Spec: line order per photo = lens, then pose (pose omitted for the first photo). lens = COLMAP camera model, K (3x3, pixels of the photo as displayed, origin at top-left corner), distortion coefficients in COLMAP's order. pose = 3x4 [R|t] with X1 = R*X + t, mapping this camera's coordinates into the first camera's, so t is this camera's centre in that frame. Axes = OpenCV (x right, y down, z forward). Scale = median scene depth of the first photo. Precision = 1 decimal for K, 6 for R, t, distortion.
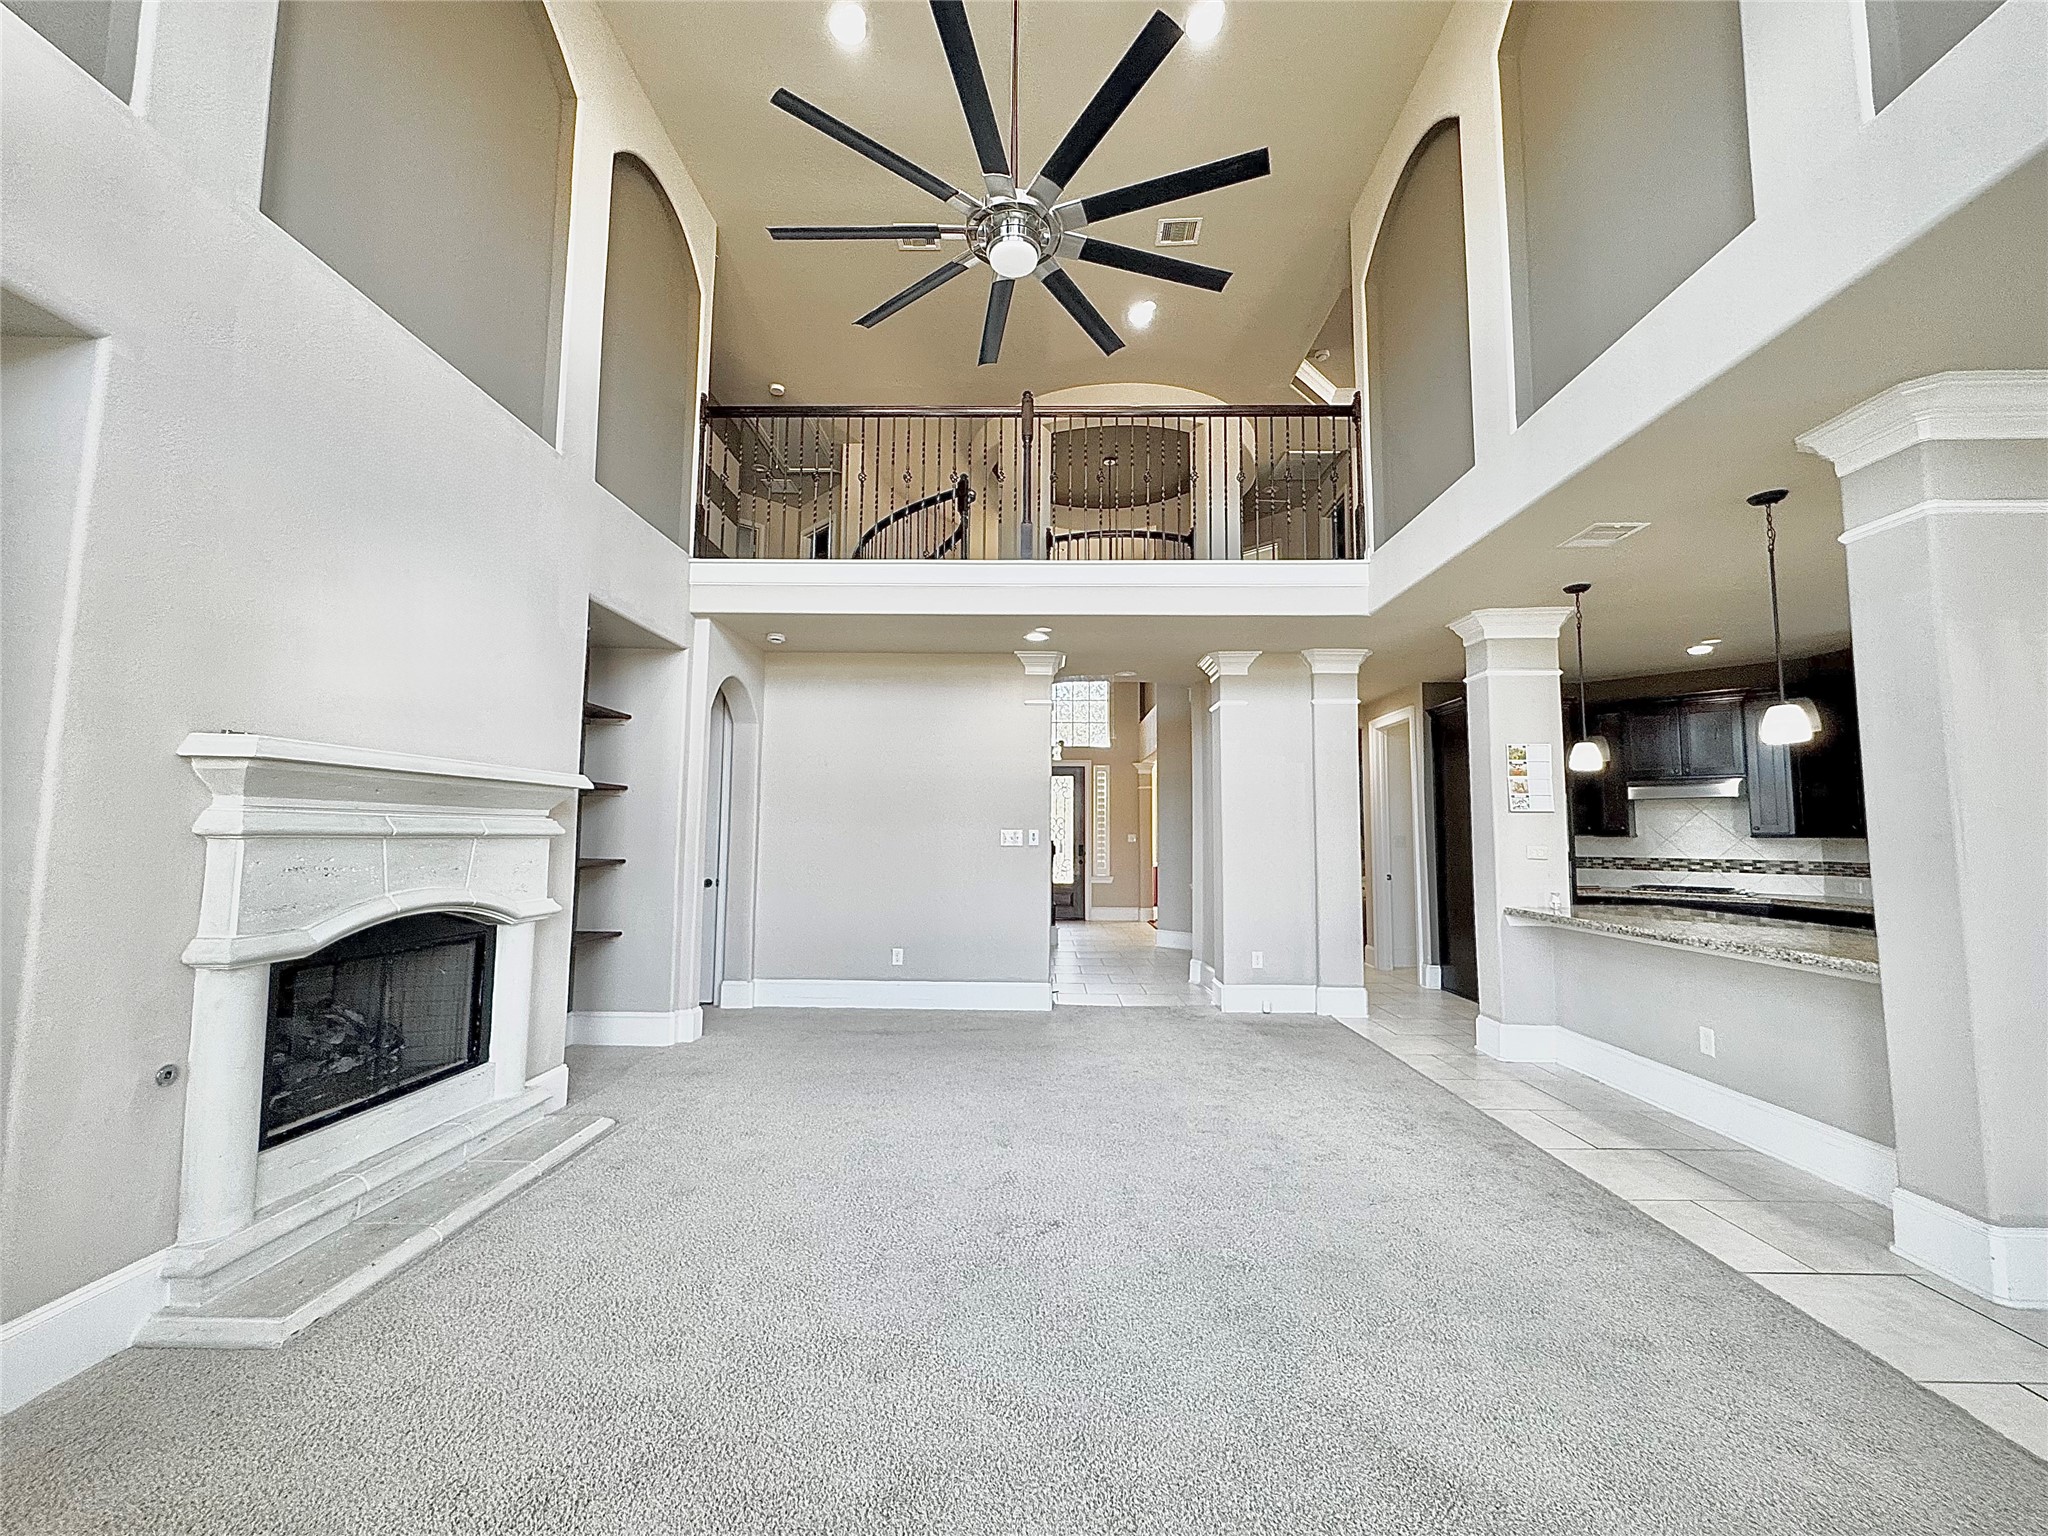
lens RADIAL K [[815.4, 0, 1025.2], [0, 815.4, 759.2], [0, 0, 1]] dist [0.000986, 0.000099]
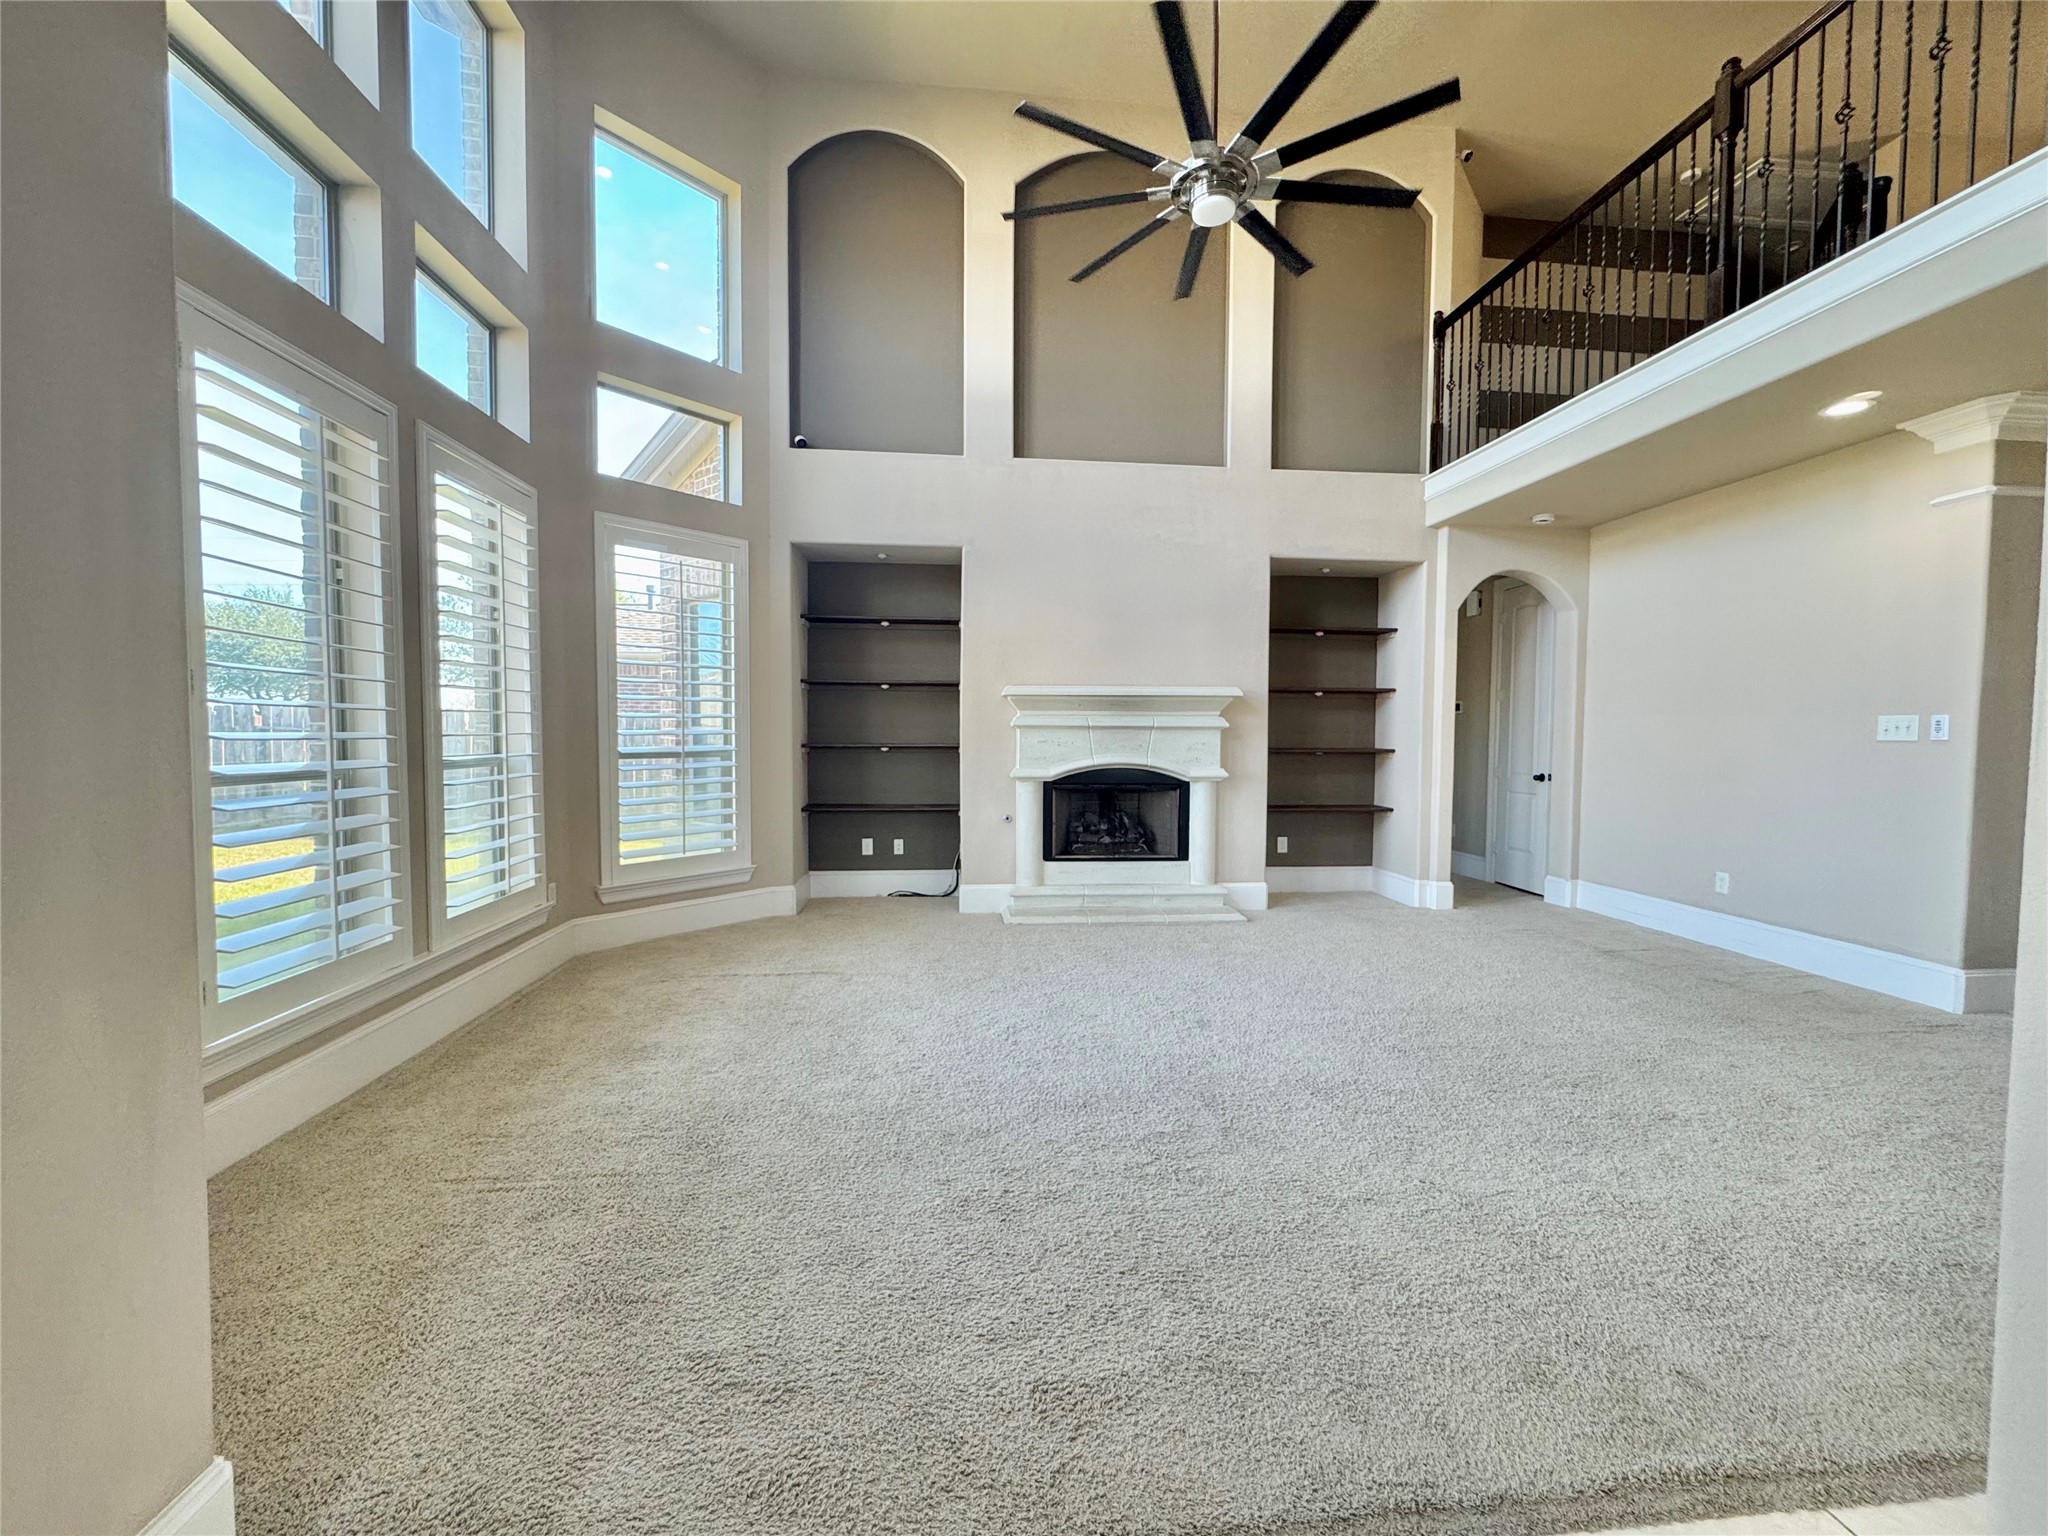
lens RADIAL K [[815.4, 0, 1035.6], [0, 815.4, 765.7], [0, 0, 1]] dist [0.000986, 0.000099]
pose [[0.128790, 0.031320, -0.991177, 0.920461], [0.089806, 0.995026, 0.043110, 0.067784], [0.987597, -0.094565, 0.125337, 0.463720]]
